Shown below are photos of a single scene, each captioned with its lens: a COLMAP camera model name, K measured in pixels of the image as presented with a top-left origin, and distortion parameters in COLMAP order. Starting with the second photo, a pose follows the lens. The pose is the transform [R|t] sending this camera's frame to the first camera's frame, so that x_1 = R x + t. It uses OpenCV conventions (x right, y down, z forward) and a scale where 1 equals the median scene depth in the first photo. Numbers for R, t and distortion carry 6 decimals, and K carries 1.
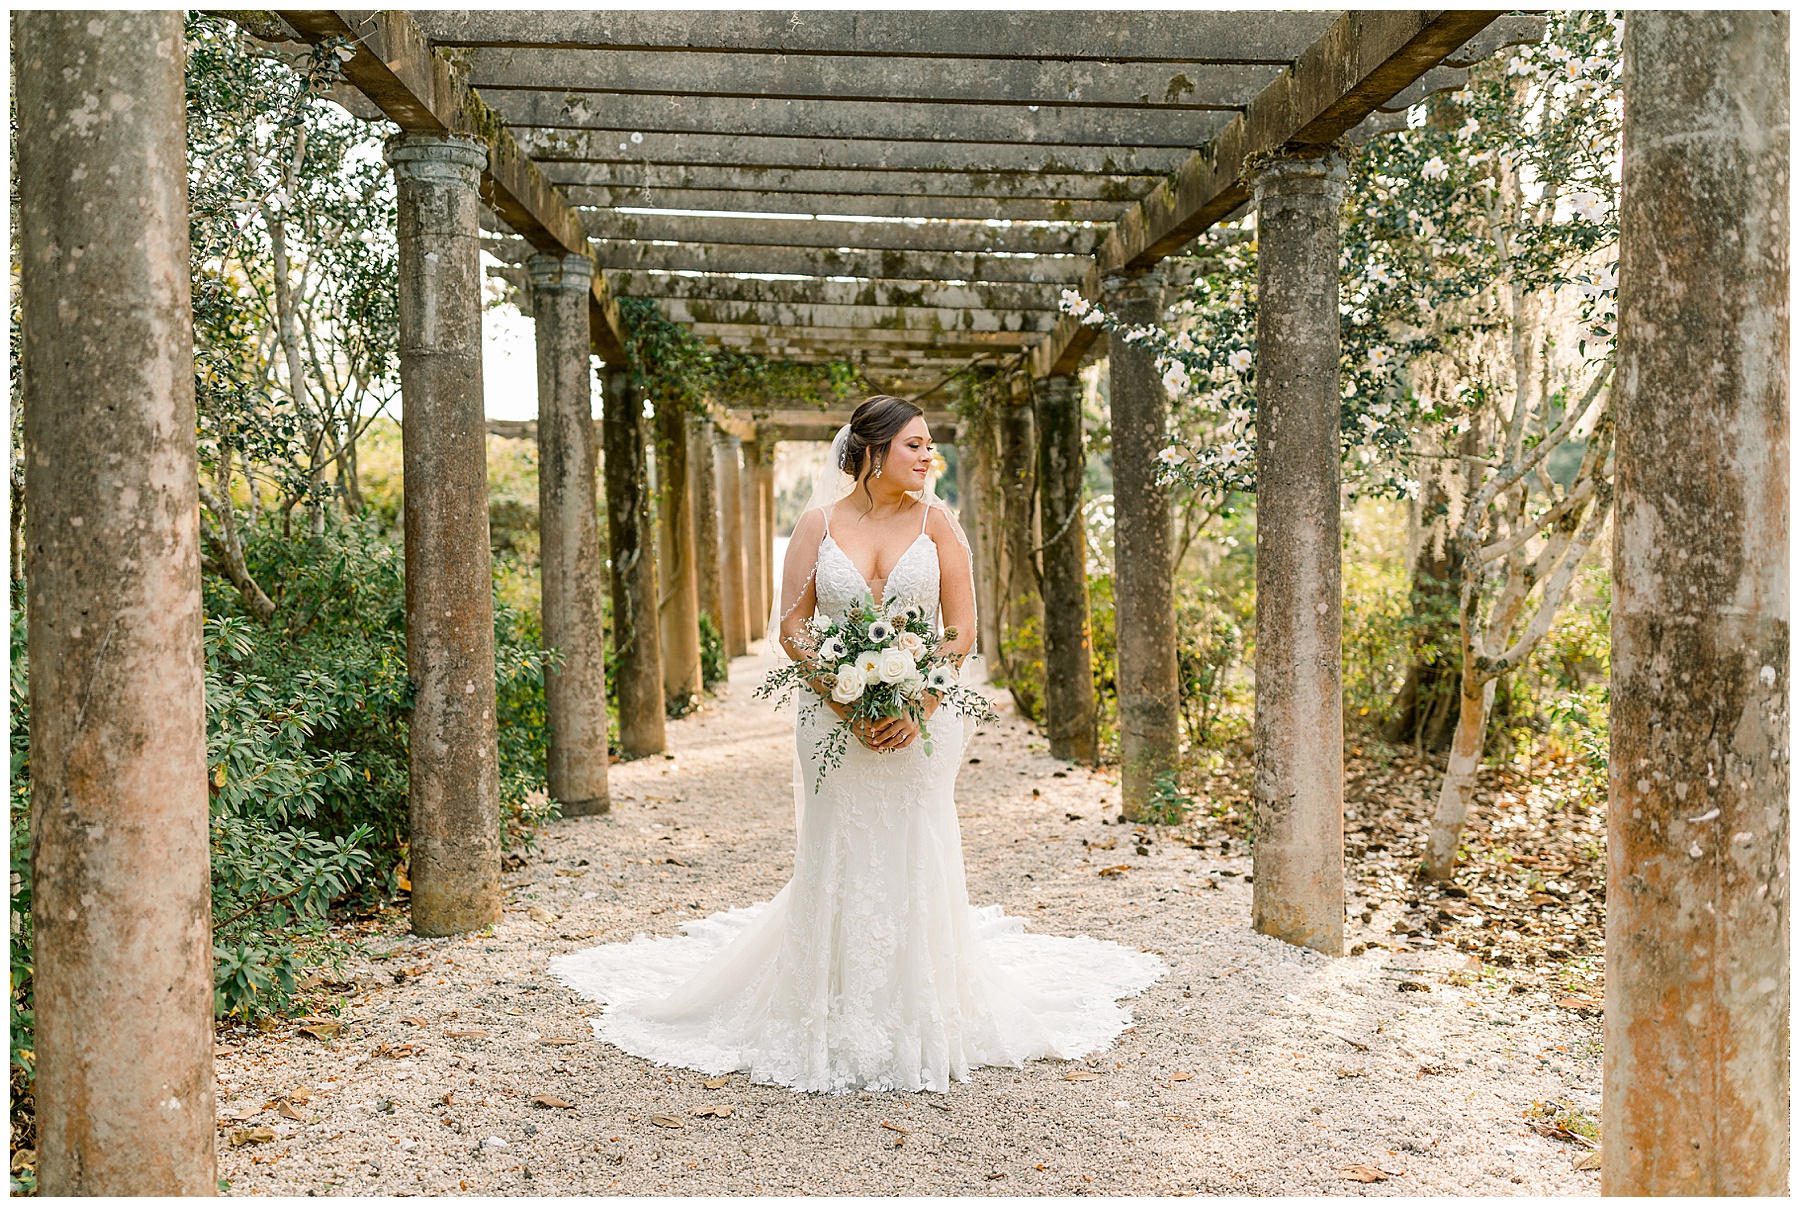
lens RADIAL K [[1826.1, 0, 951.7], [0, 1826.1, 536.3], [0, 0, 1]] dist [-0.088652, 0.001400]
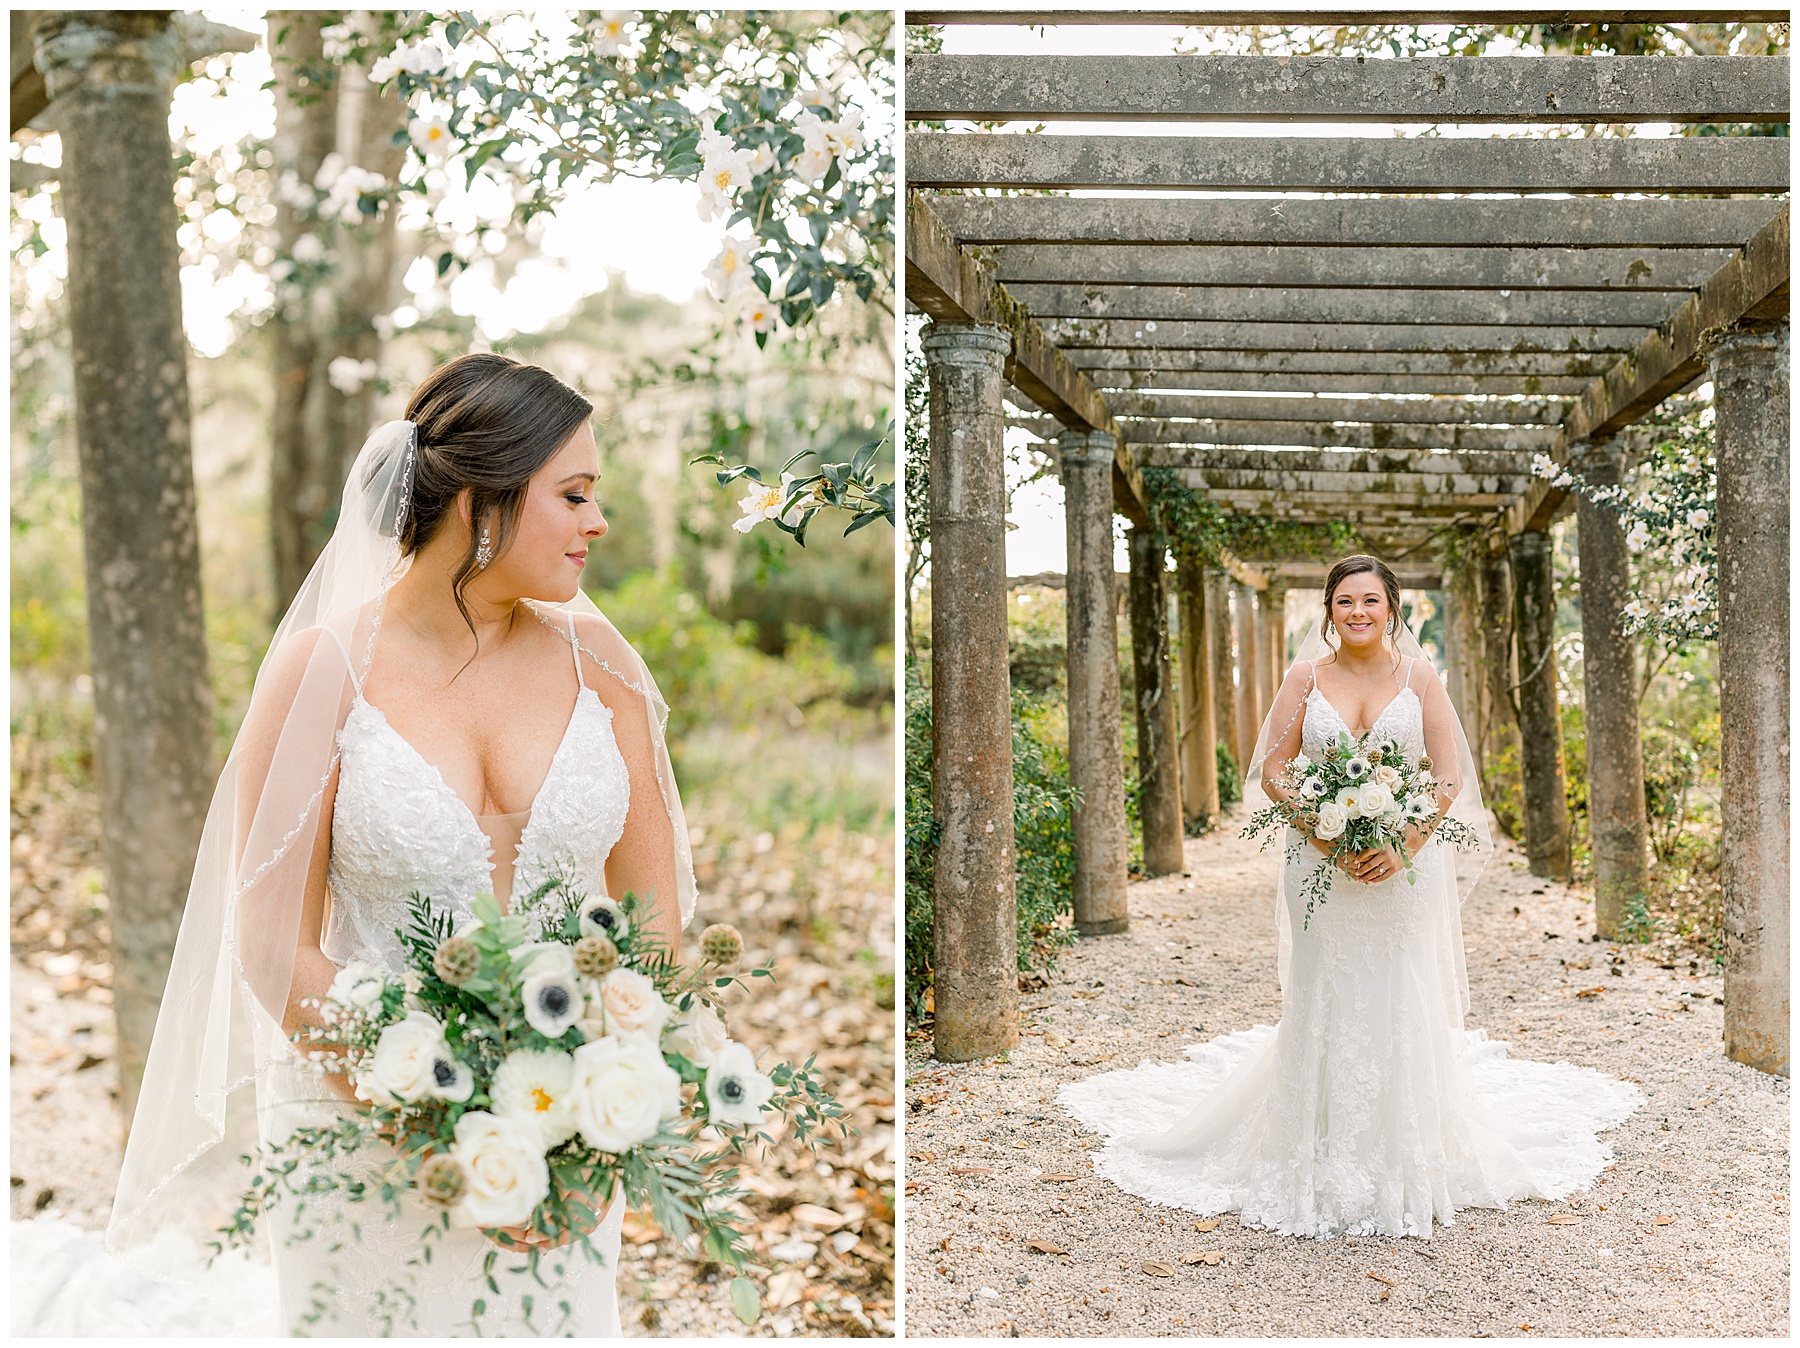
lens RADIAL K [[4096.7, 0, 896.9], [0, 4096.7, 645.9], [0, 0, 1]] dist [-0.175432, 0.431862]
pose [[0.994603, -0.010313, -0.103243, -0.069169], [0.000449, 0.995467, -0.095107, 0.213259], [0.103756, 0.094547, 0.990099, -1.472640]]
